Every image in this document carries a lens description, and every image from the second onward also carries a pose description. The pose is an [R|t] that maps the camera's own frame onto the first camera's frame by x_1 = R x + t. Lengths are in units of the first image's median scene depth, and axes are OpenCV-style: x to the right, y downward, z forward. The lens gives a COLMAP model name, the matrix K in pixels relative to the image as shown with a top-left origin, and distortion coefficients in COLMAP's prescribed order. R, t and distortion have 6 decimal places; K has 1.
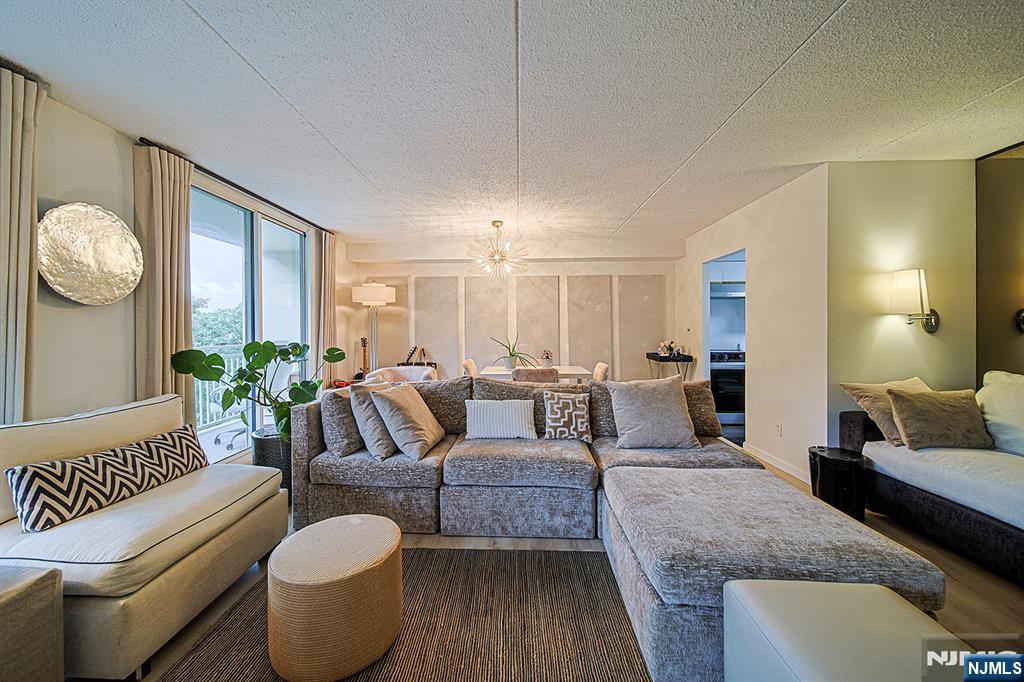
lens RADIAL K [[385.6, 0, 507.8], [0, 385.6, 333.9], [0, 0, 1]] dist [-0.001830, -0.000111]
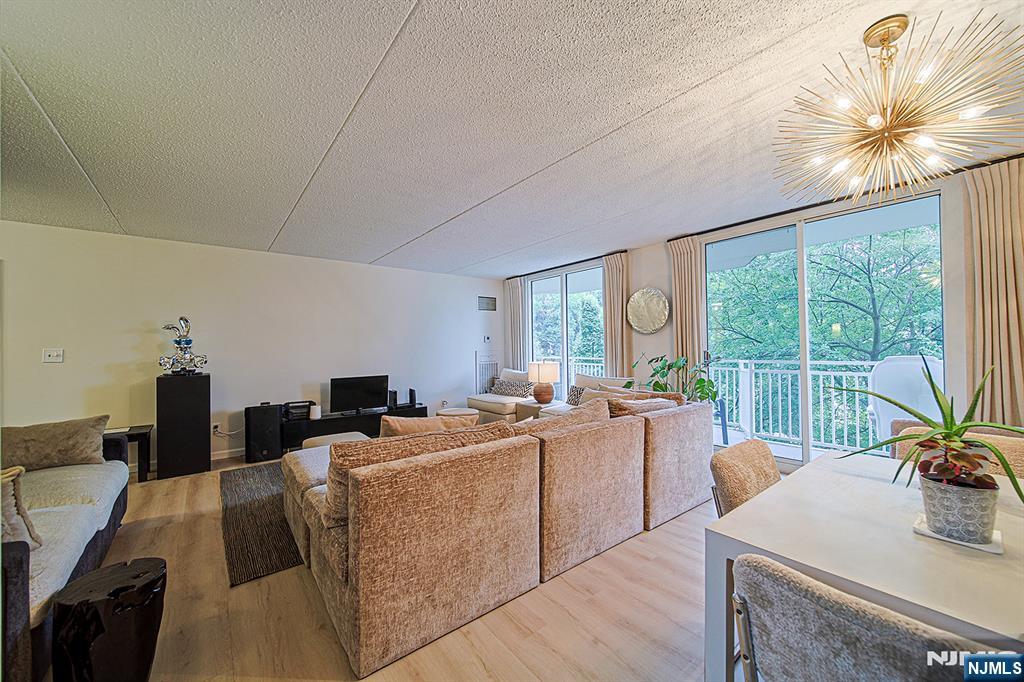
lens RADIAL K [[385.6, 0, 507.6], [0, 385.6, 340.0], [0, 0, 1]] dist [-0.001830, -0.000111]
pose [[-0.760047, 0.006582, -0.649835, 0.374467], [0.010103, 0.999948, -0.001688, -0.017781], [0.649790, -0.007848, -0.760073, 0.875053]]
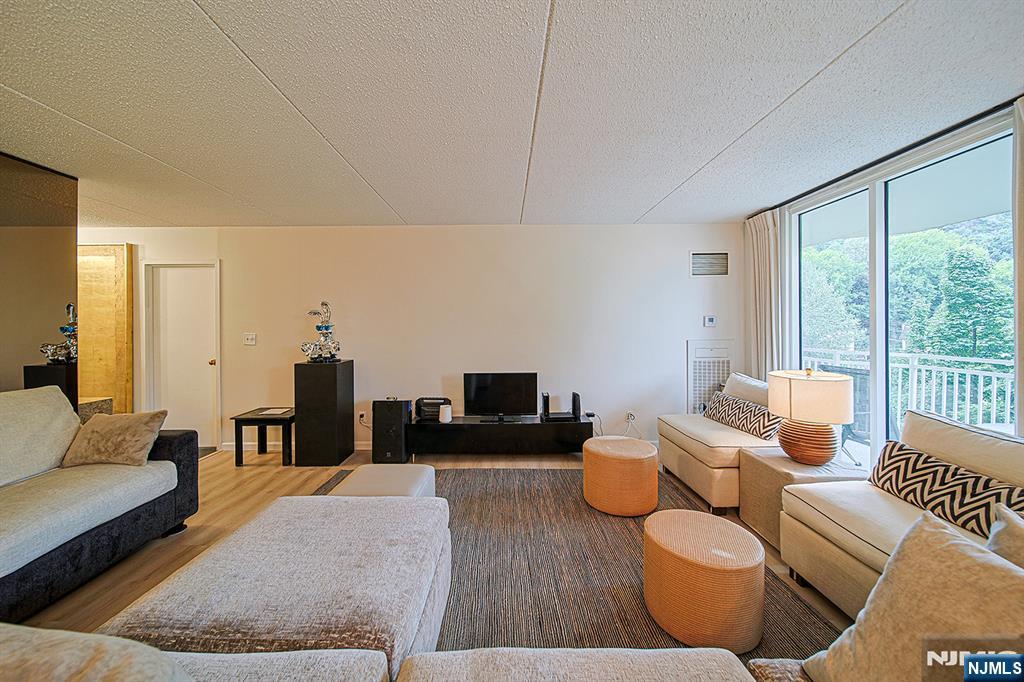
lens RADIAL K [[385.6, 0, 502.4], [0, 385.6, 325.5], [0, 0, 1]] dist [-0.001830, -0.000111]
pose [[-0.999225, 0.013723, -0.036894, 0.023400], [0.013332, 0.999852, 0.010832, -0.029962], [0.037037, 0.010332, -0.999260, 0.614077]]
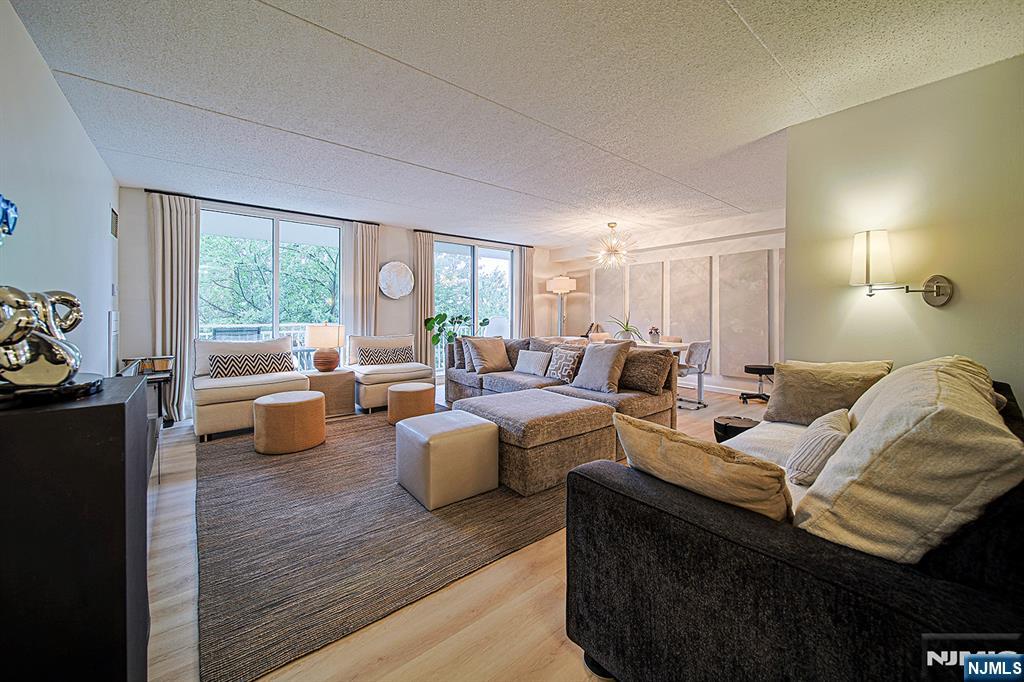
lens RADIAL K [[385.6, 0, 503.4], [0, 385.6, 317.1], [0, 0, 1]] dist [-0.001830, -0.000111]
pose [[0.663623, 0.009604, -0.748006, 0.578688], [-0.013404, 0.999910, 0.000946, 0.016219], [0.747947, 0.009399, 0.663692, -0.082815]]
